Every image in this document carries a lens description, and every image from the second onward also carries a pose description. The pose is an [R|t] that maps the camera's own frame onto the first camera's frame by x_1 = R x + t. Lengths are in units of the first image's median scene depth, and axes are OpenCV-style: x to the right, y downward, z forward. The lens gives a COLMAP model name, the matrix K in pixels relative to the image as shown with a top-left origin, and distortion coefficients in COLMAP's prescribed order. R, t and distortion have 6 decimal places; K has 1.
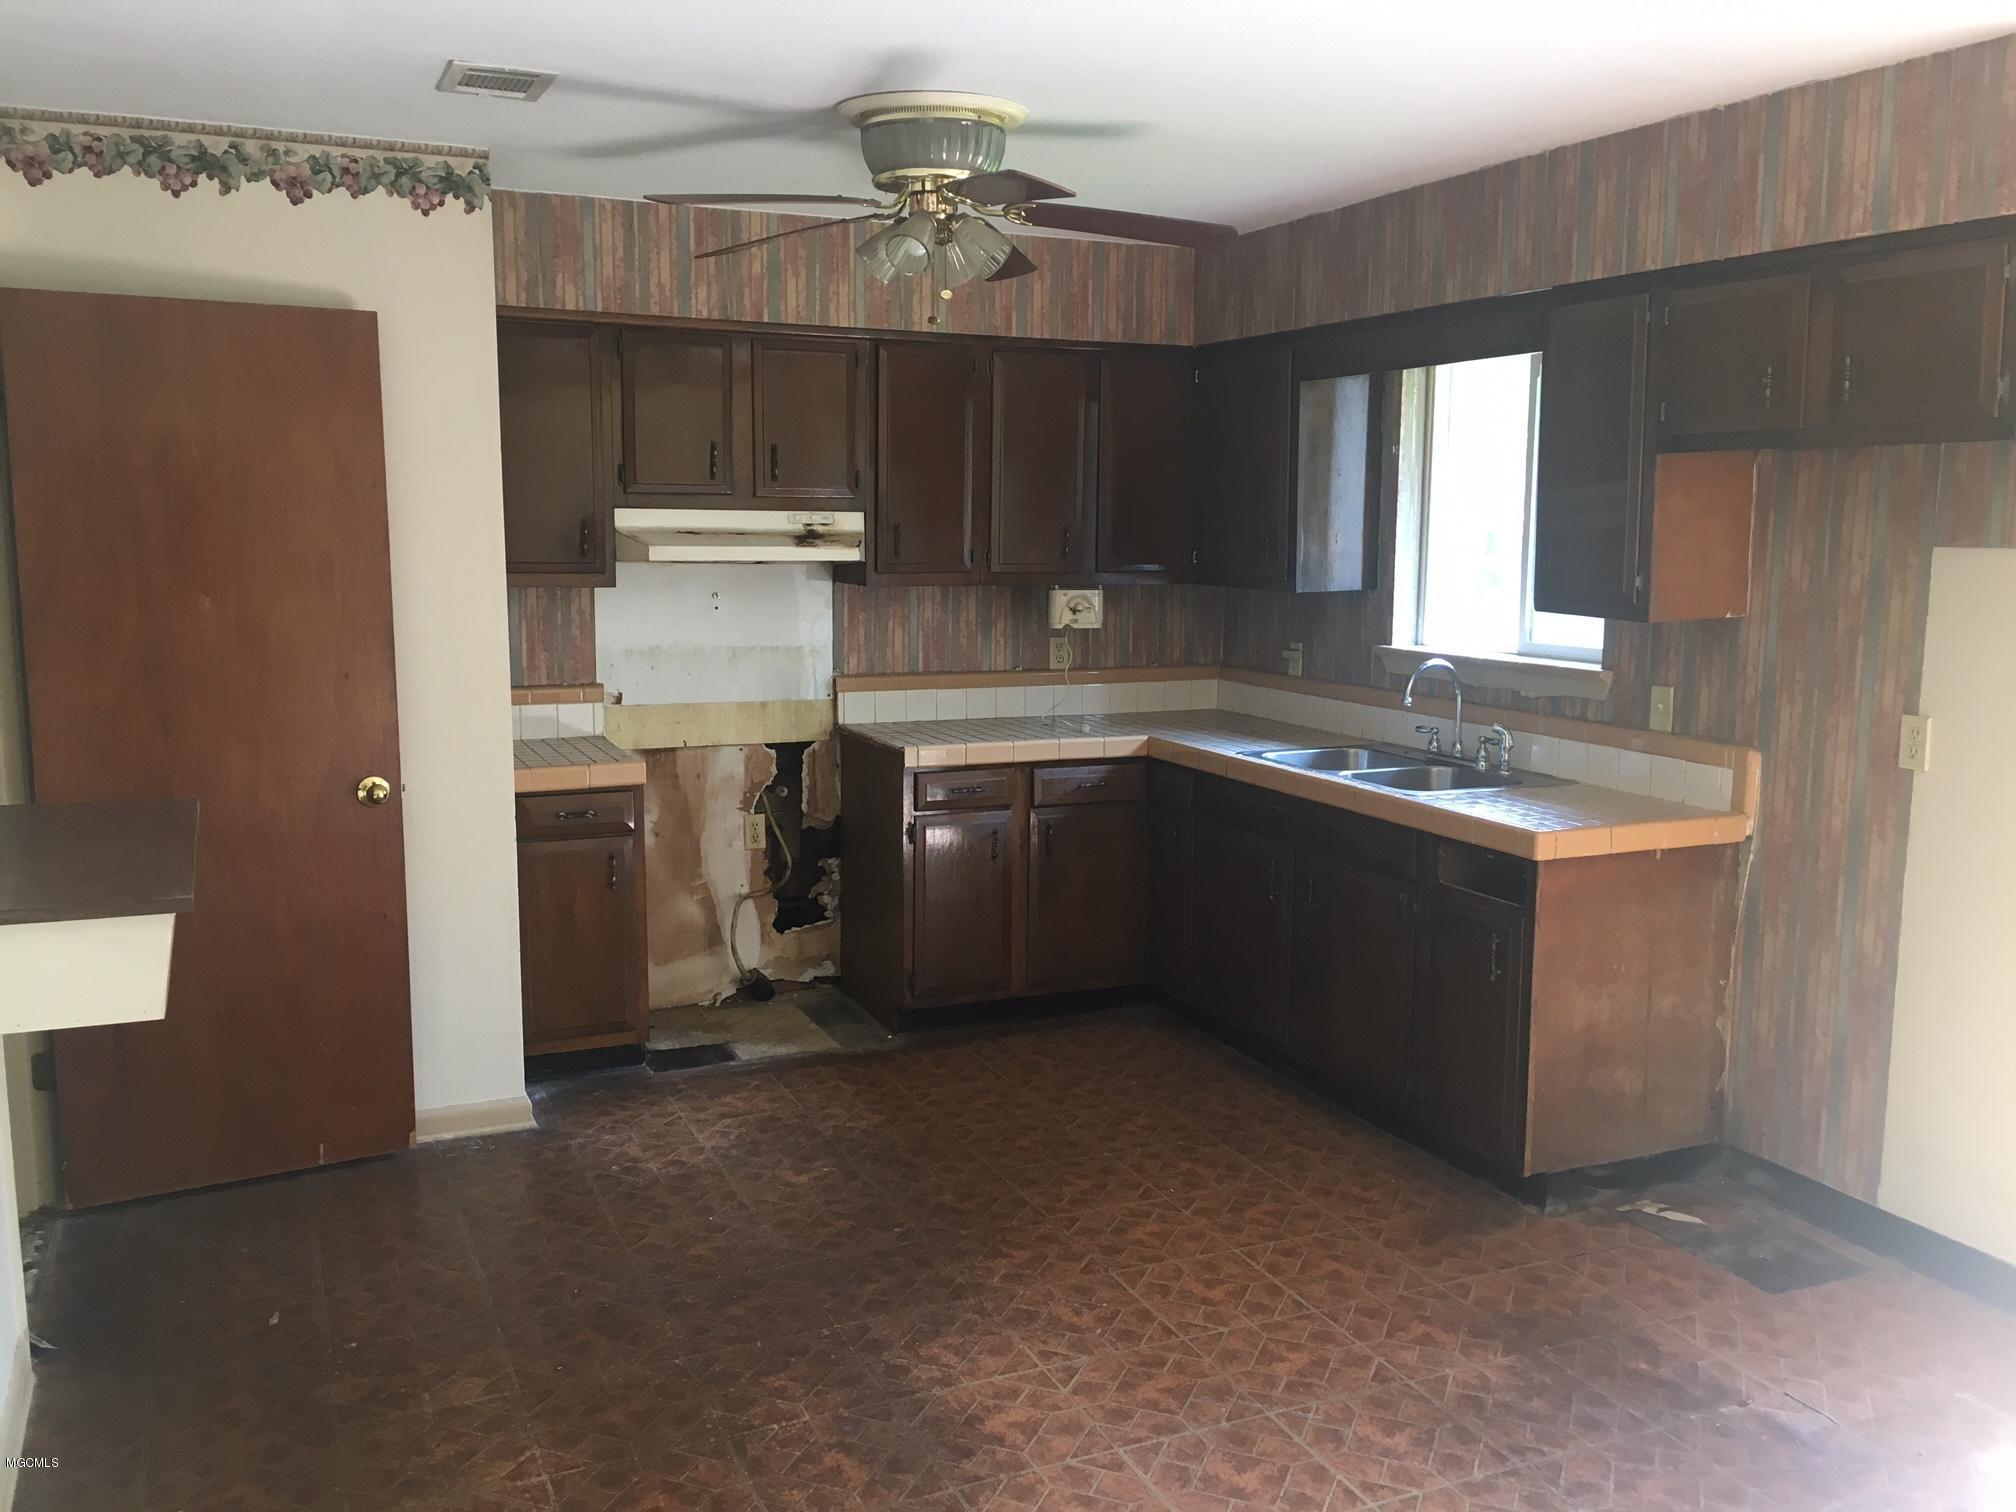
lens RADIAL K [[1697.6, 0, 1008.0], [0, 1697.6, 756.0], [0, 0, 1]] dist [-0.000953, -0.000734]
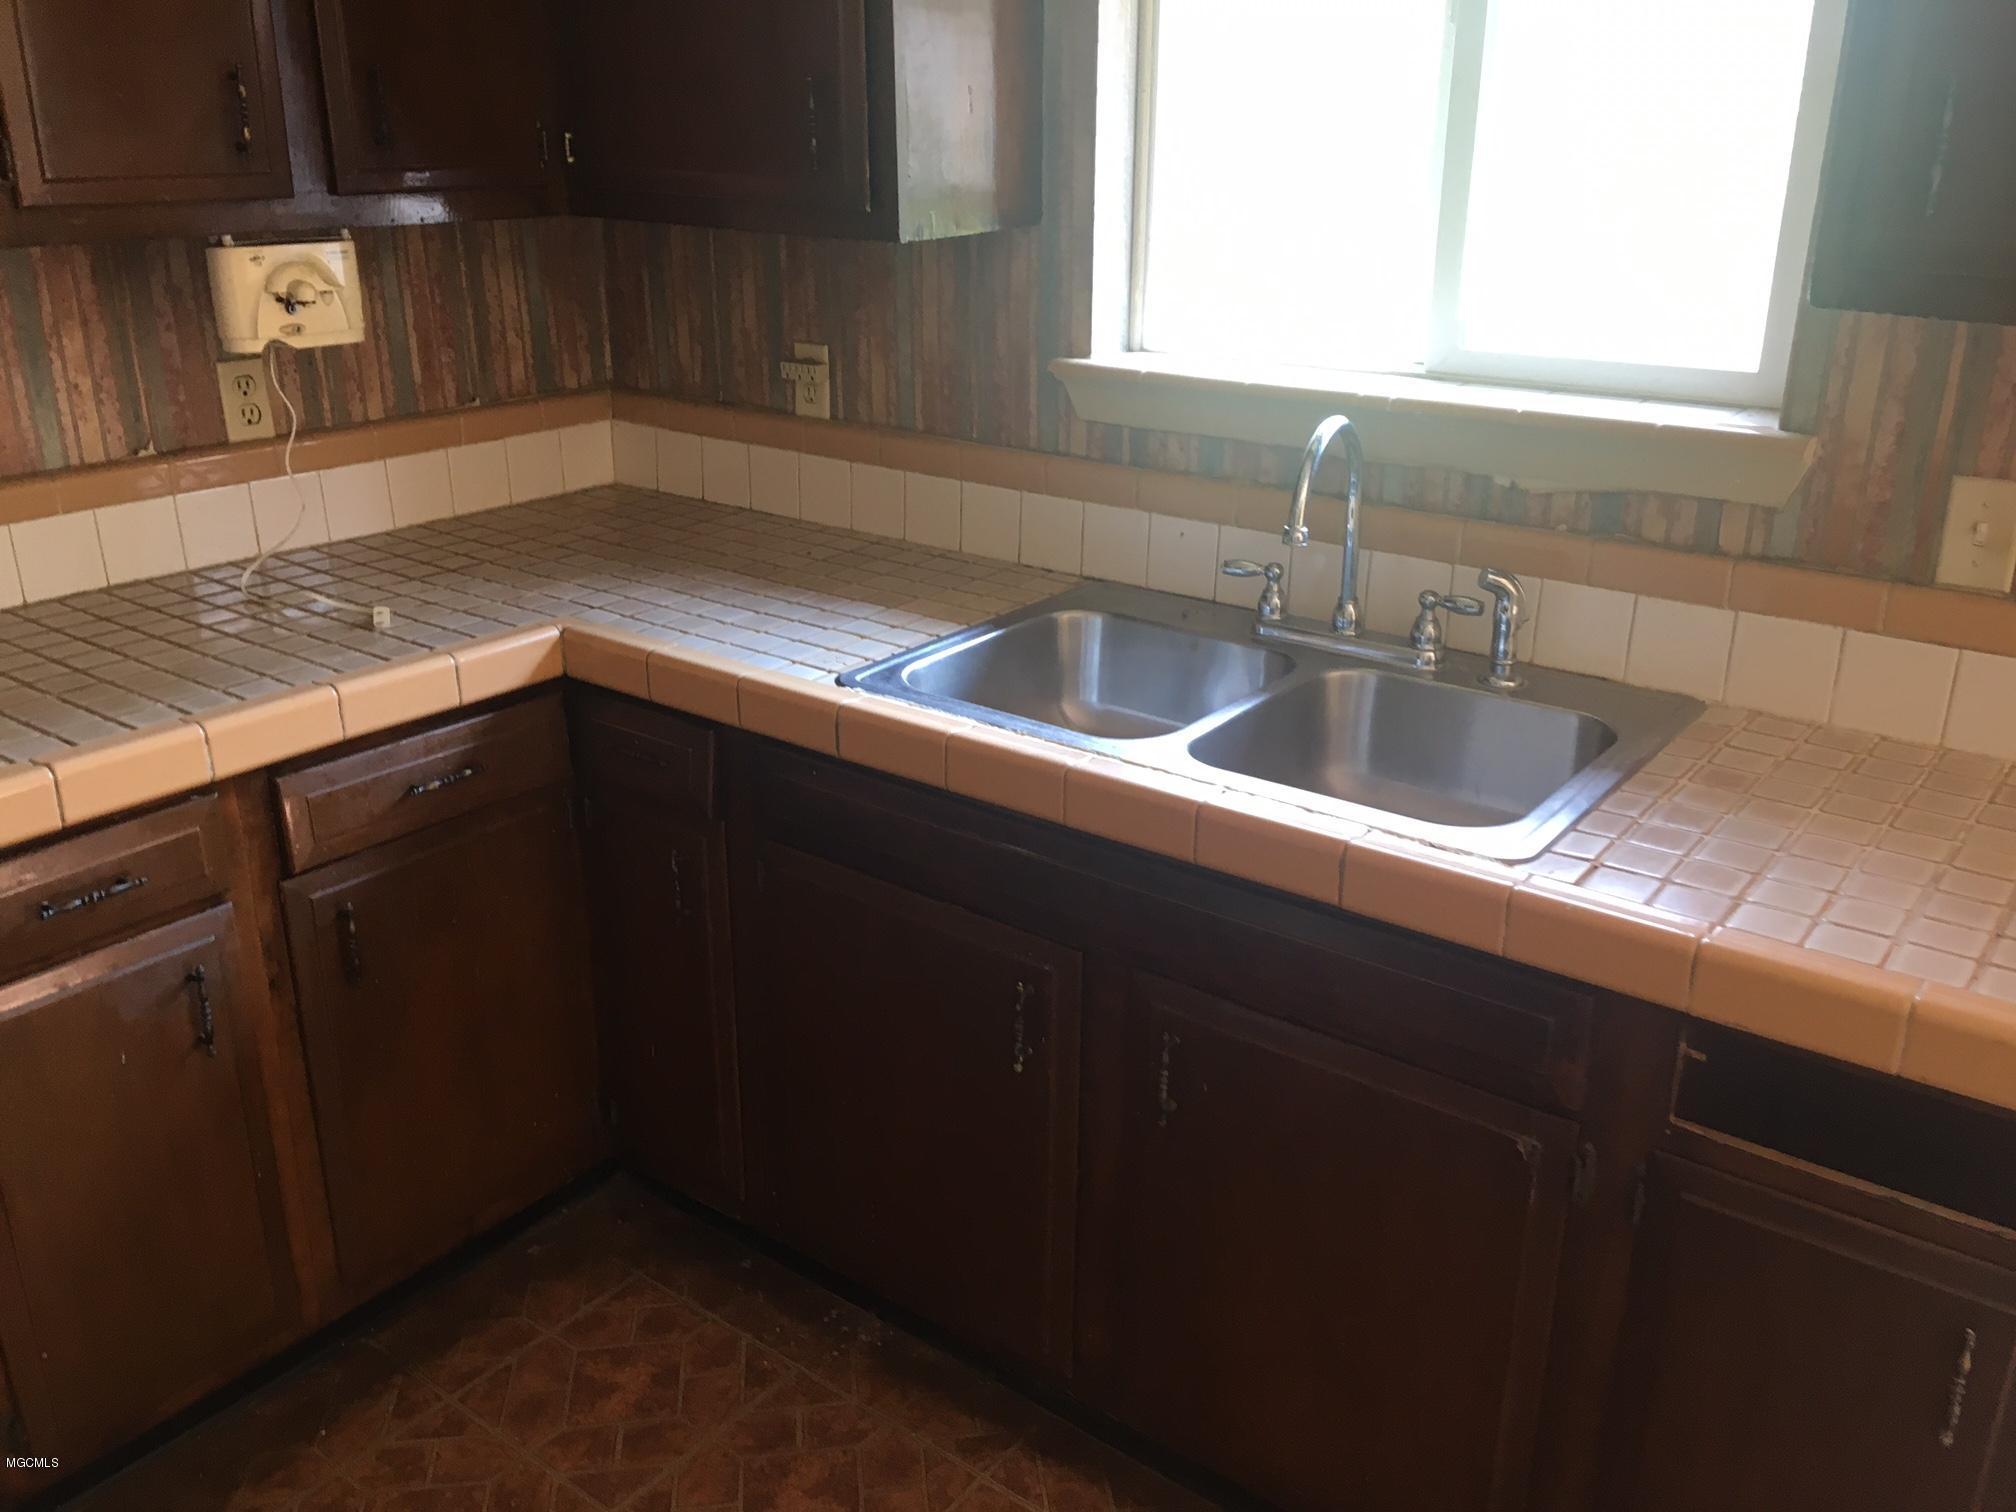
lens RADIAL K [[1723.1, 0, 1008.0], [0, 1723.1, 756.0], [0, 0, 1]] dist [0.038232, -0.011578]
pose [[0.878526, -0.173514, 0.445068, -0.010723], [0.067073, 0.967275, 0.244705, -0.071798], [-0.472963, -0.185127, 0.861414, 0.567646]]
